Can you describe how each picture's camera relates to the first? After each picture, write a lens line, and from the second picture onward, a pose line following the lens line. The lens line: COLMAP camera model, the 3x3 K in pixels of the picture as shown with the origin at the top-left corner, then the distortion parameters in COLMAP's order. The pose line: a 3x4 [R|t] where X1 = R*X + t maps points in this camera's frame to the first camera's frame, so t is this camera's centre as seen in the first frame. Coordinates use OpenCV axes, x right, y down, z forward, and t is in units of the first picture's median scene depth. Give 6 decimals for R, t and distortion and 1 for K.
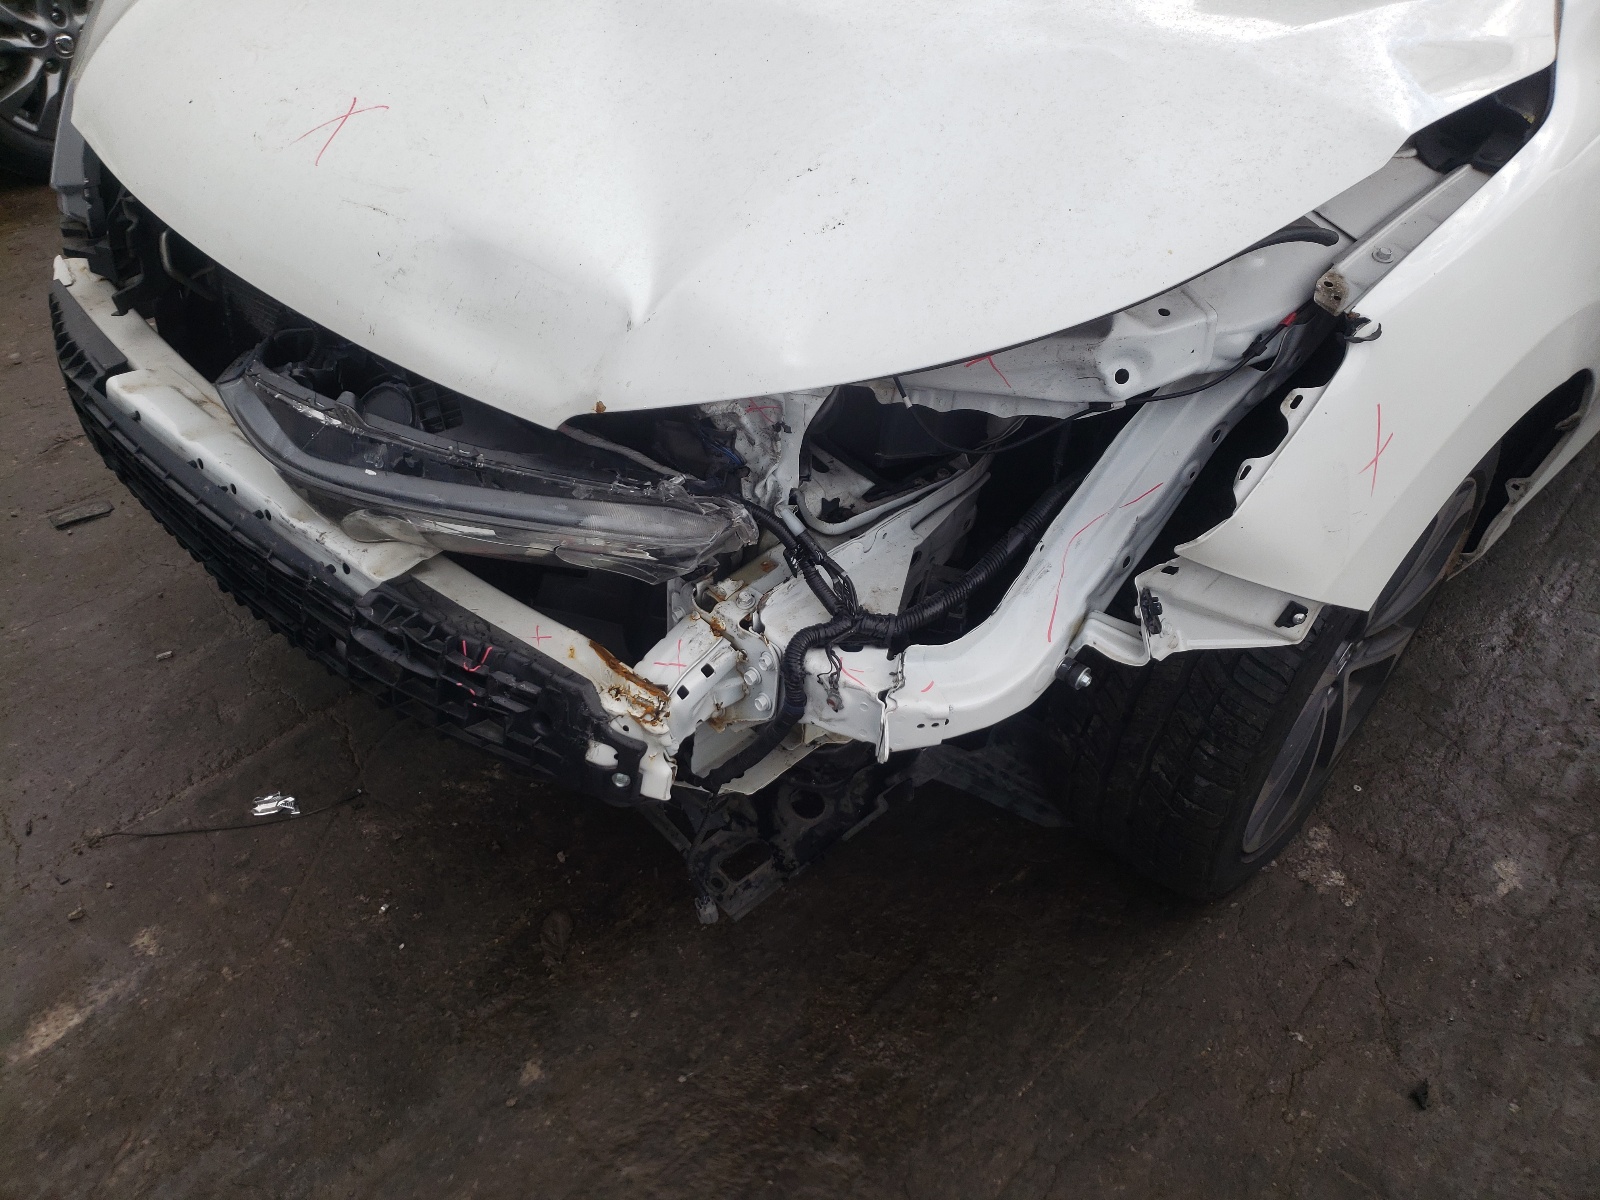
lens RADIAL K [[1261.5, 0, 738.2], [0, 1261.5, 600.2], [0, 0, 1]] dist [0.028459, -0.021939]
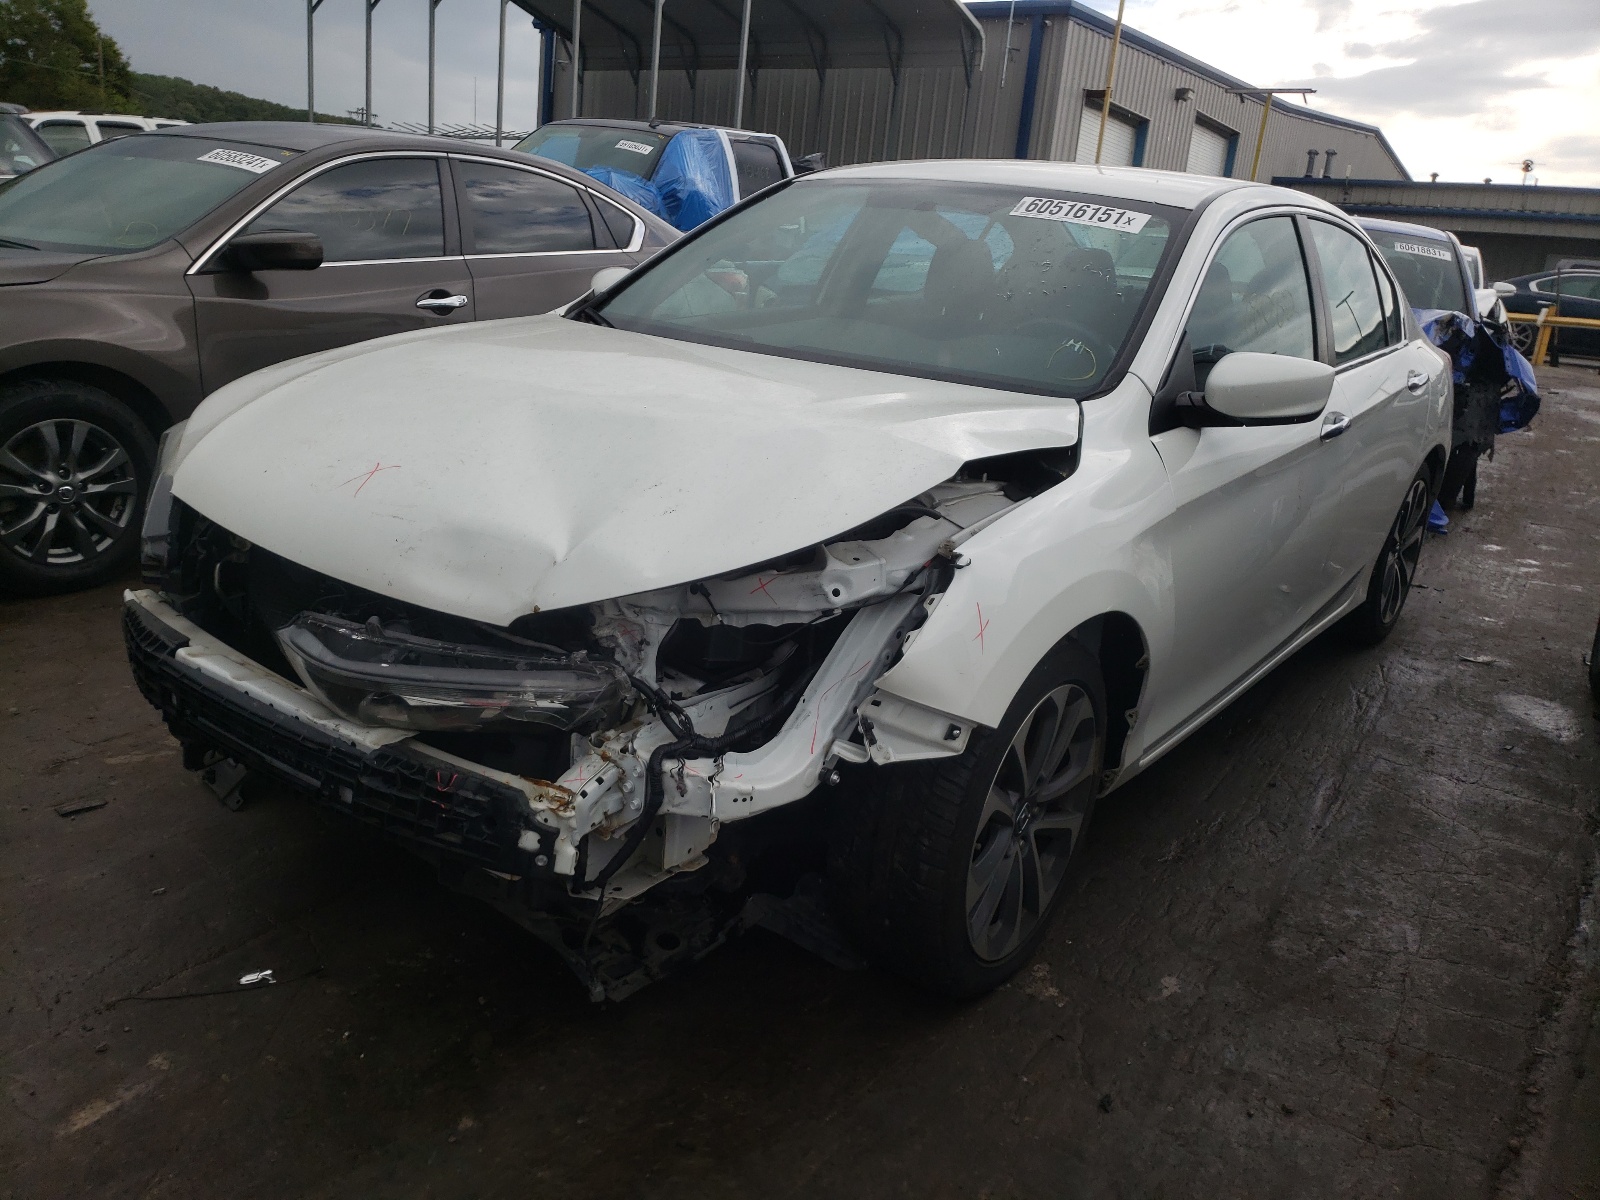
lens RADIAL K [[1261.5, 0, 738.2], [0, 1261.5, 600.2], [0, 0, 1]] dist [0.028459, -0.021939]
pose [[0.993437, -0.011111, 0.113836, -0.027476], [0.051570, 0.931877, -0.359090, 0.404226], [-0.102091, 0.362604, 0.926335, -0.534770]]
